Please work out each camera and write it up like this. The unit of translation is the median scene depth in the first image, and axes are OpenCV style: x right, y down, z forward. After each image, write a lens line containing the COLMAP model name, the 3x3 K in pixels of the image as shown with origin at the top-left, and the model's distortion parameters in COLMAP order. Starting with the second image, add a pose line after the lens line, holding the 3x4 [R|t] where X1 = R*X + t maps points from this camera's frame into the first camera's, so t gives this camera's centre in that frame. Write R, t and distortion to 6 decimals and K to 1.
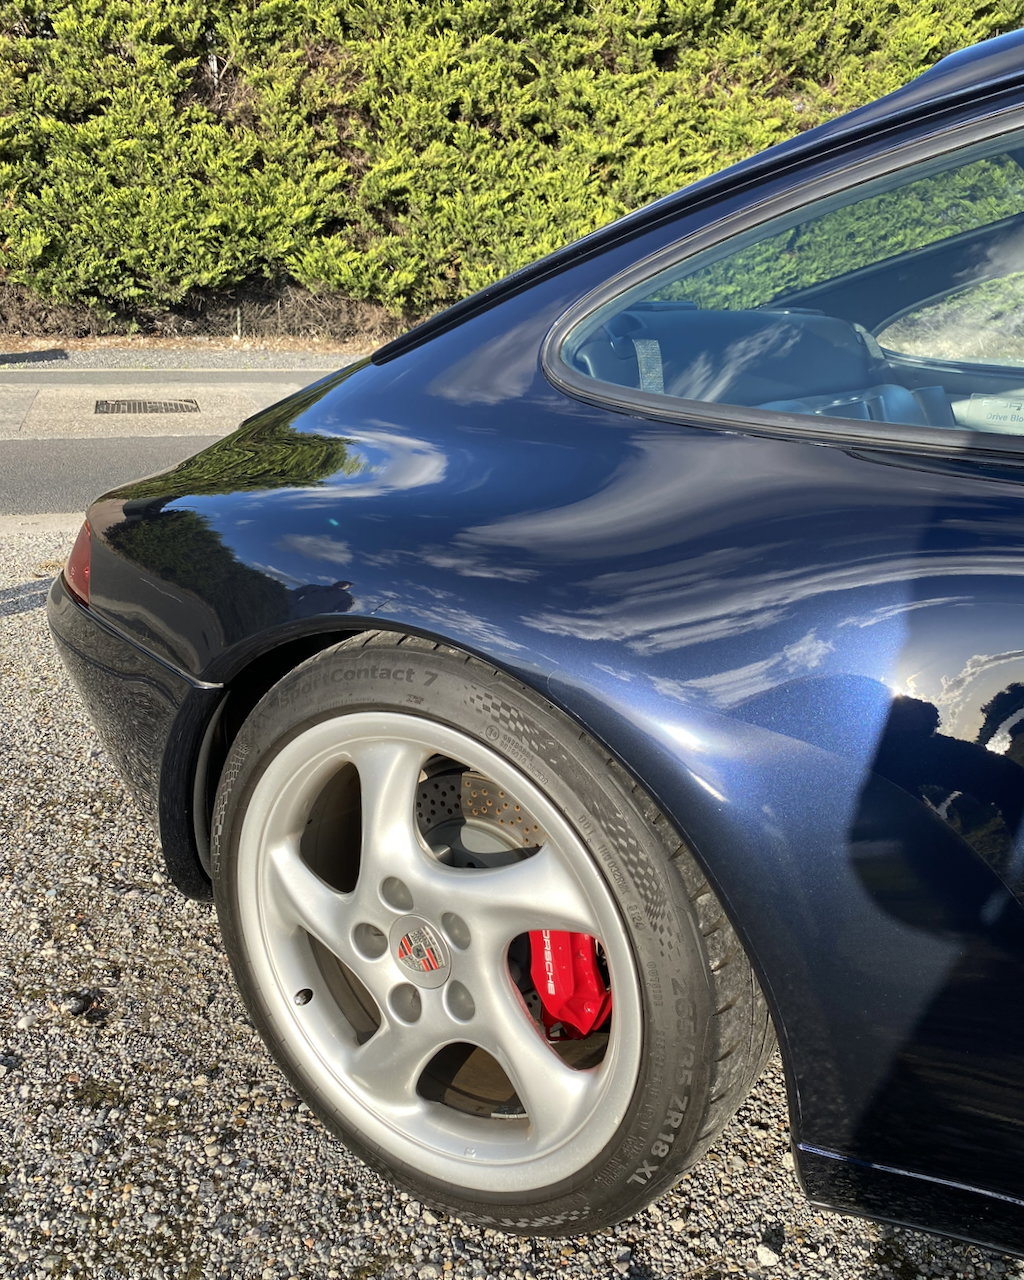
lens RADIAL K [[1076.2, 0, 504.4], [0, 1076.2, 648.3], [0, 0, 1]] dist [0.017278, -0.026078]
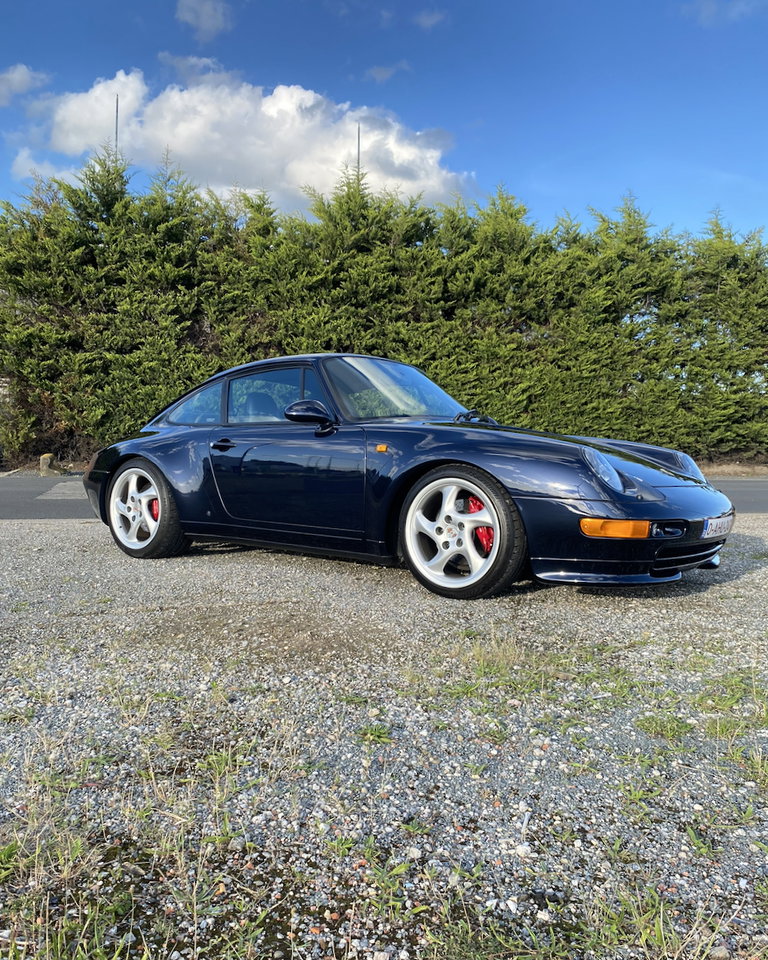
lens RADIAL K [[807.1, 0, 361.3], [0, 807.1, 550.0], [0, 0, 1]] dist [0.017278, -0.026078]
pose [[0.996441, 0.004591, -0.084171, 0.126141], [-0.020845, 0.980925, -0.193264, 0.108308], [0.081678, 0.194330, 0.977530, -0.266805]]
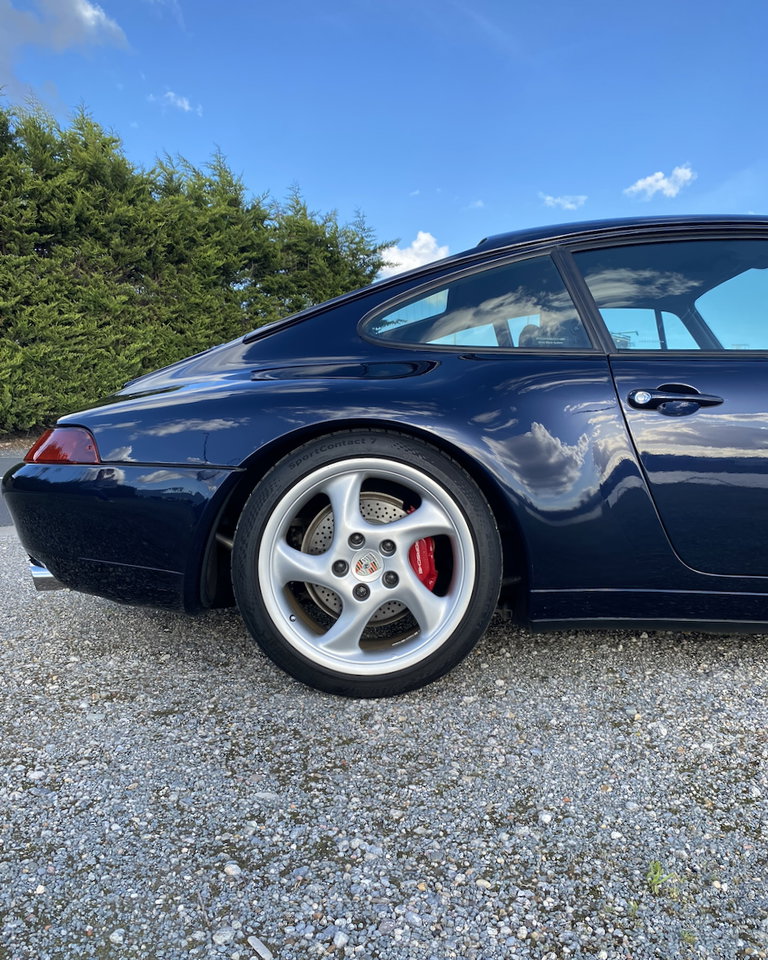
lens RADIAL K [[807.1, 0, 392.3], [0, 807.1, 486.7], [0, 0, 1]] dist [0.017278, -0.026078]
pose [[0.829925, -0.032070, 0.556952, -0.077138], [0.163332, 0.968568, -0.187613, 0.035095], [-0.533429, 0.246673, 0.809077, -0.036551]]
